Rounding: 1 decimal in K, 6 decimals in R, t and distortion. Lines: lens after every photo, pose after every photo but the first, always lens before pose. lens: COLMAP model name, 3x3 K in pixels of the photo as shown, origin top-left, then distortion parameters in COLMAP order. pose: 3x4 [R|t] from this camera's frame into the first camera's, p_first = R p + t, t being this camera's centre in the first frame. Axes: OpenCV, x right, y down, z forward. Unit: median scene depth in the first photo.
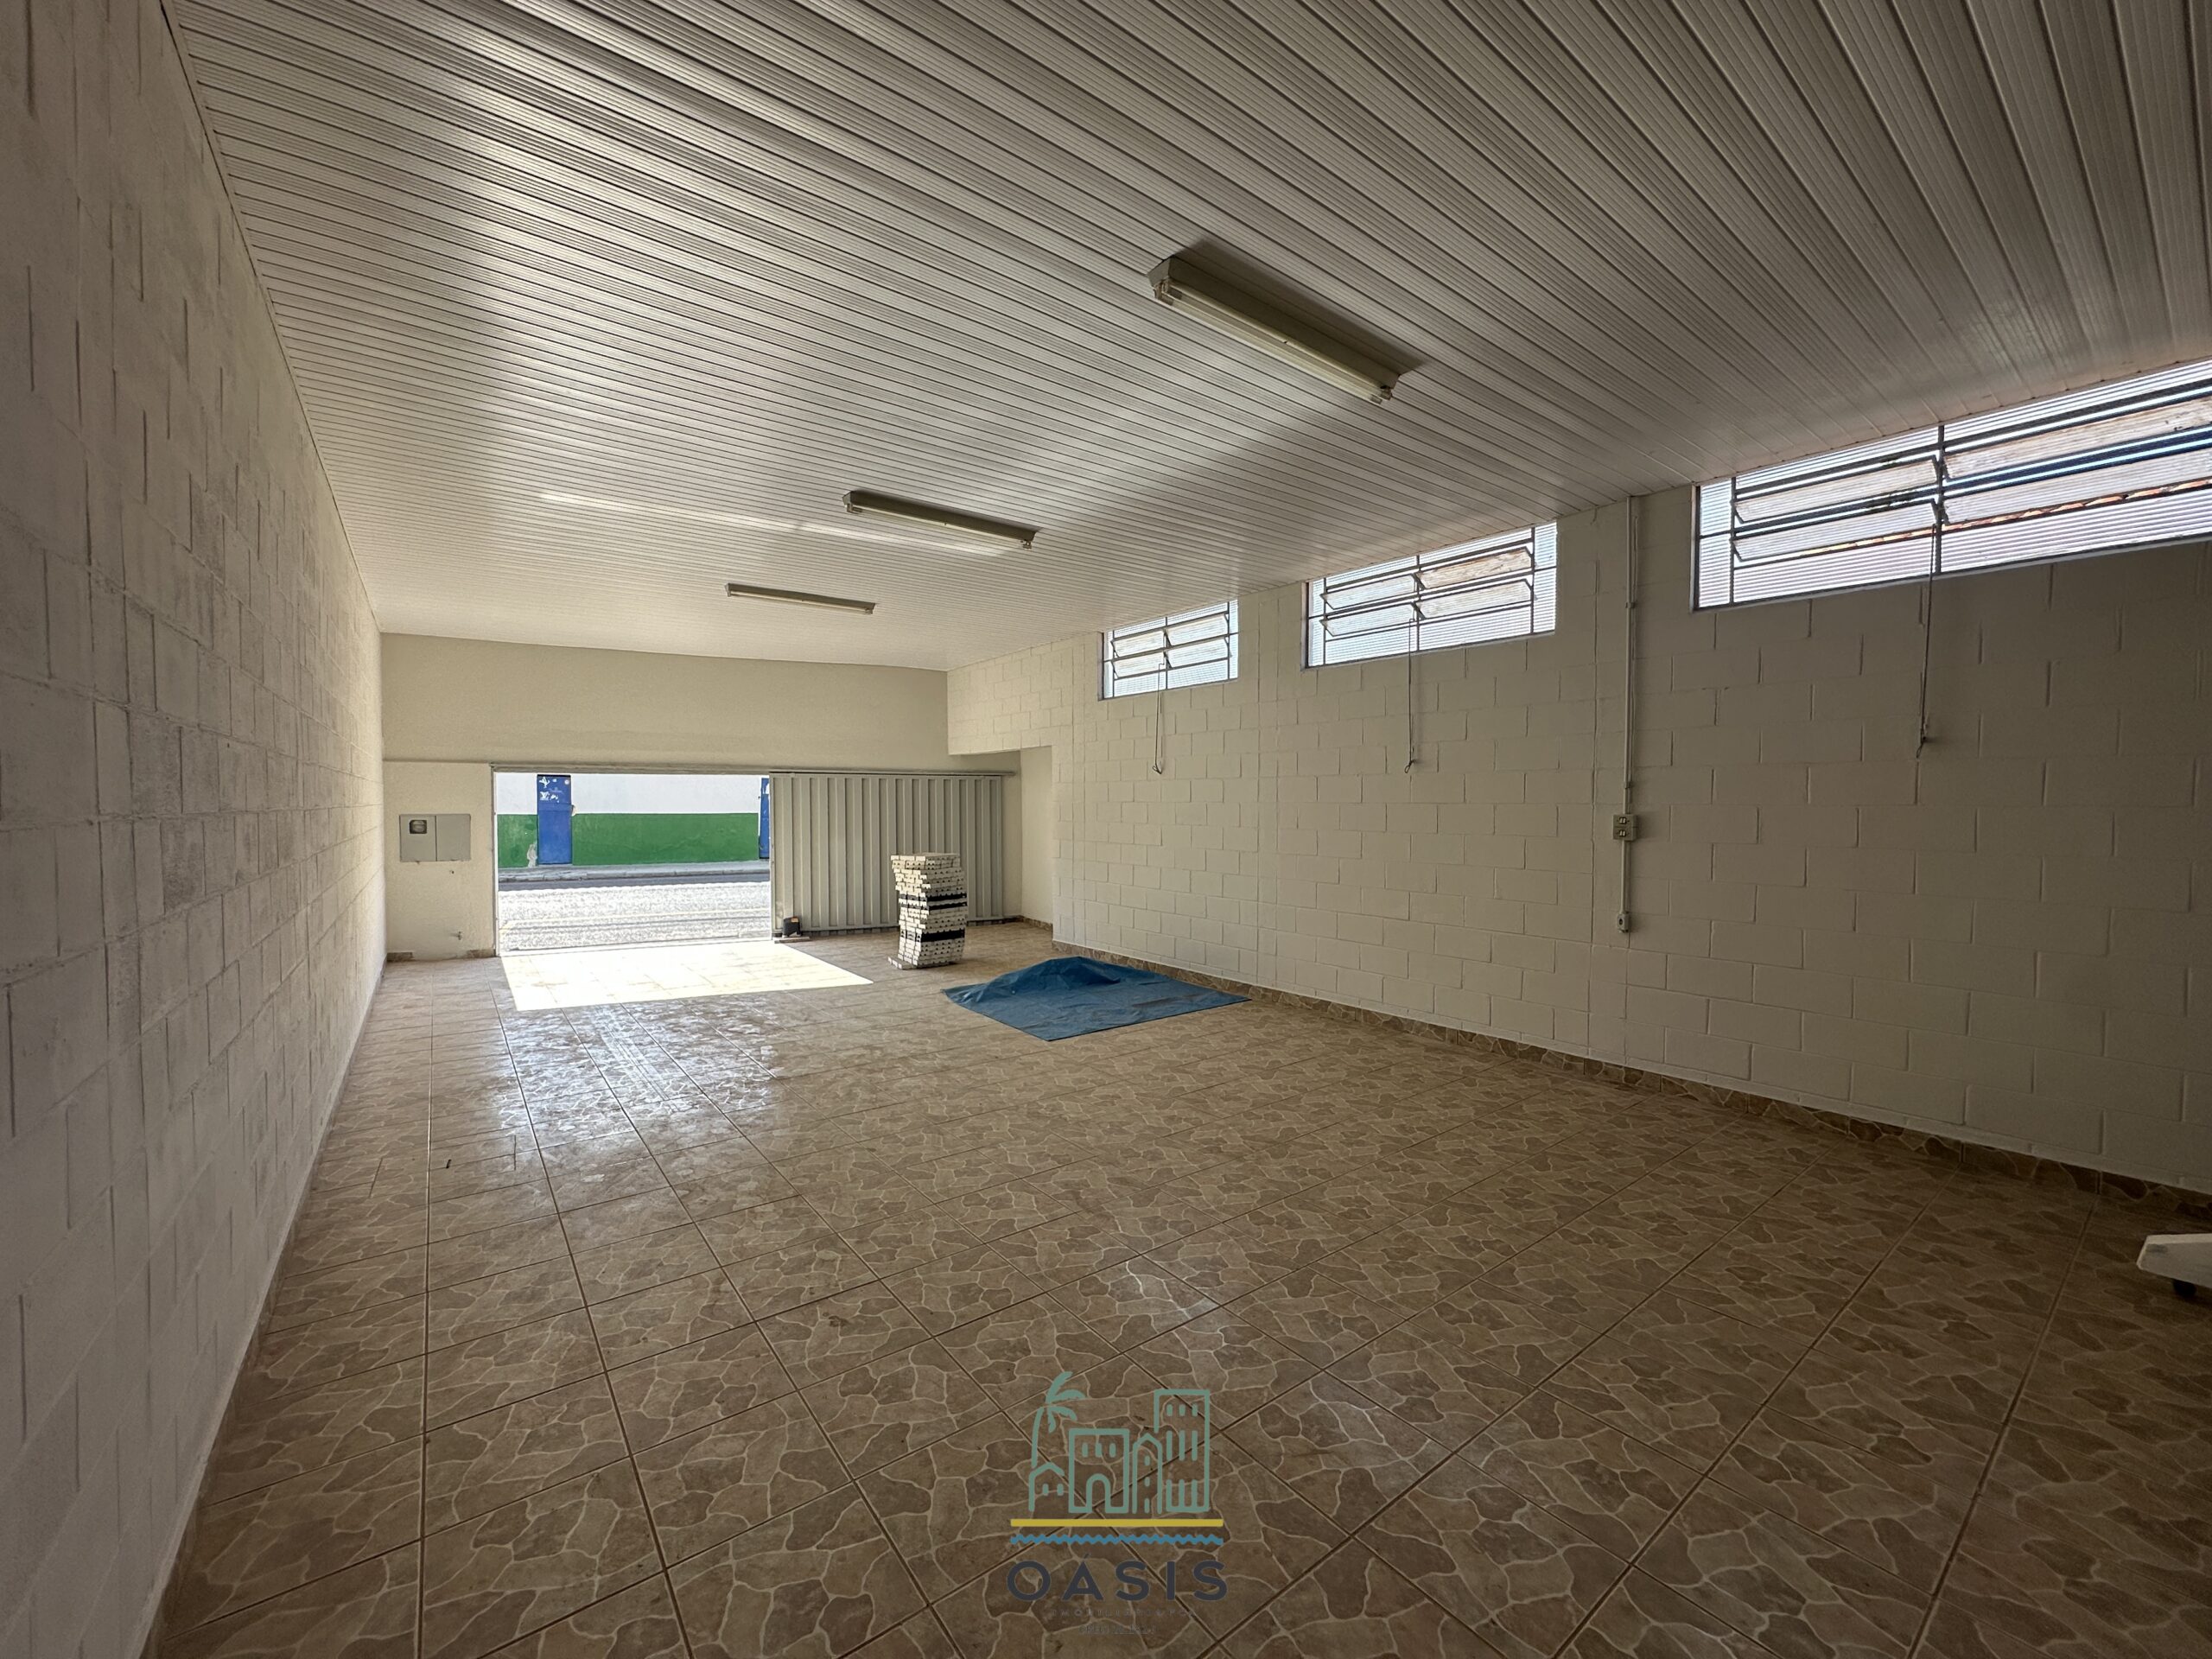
lens RADIAL K [[880.0, 0, 1106.0], [0, 880.0, 829.5], [0, 0, 1]] dist [0.000500, 0.000458]
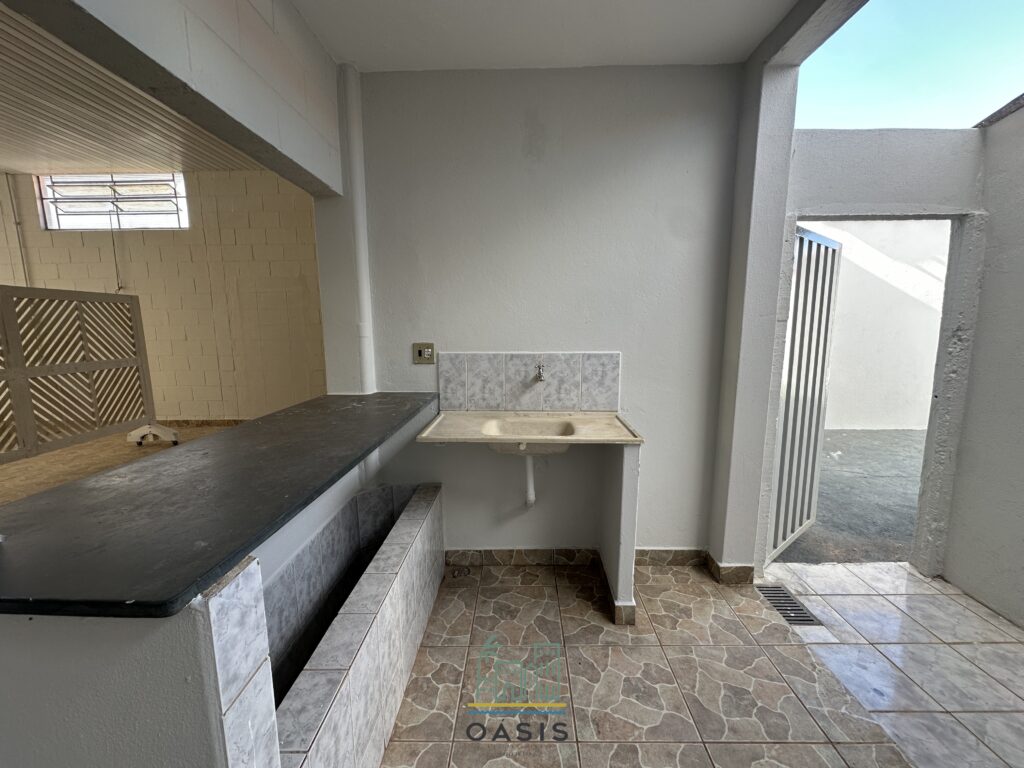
lens RADIAL K [[407.4, 0, 512.0], [0, 407.4, 384.0], [0, 0, 1]] dist [0.000500, 0.000458]
pose [[0.643938, -0.142258, 0.751736, 0.208930], [0.027660, 0.986248, 0.162943, 0.007772], [-0.764577, -0.084132, 0.639017, -0.259449]]
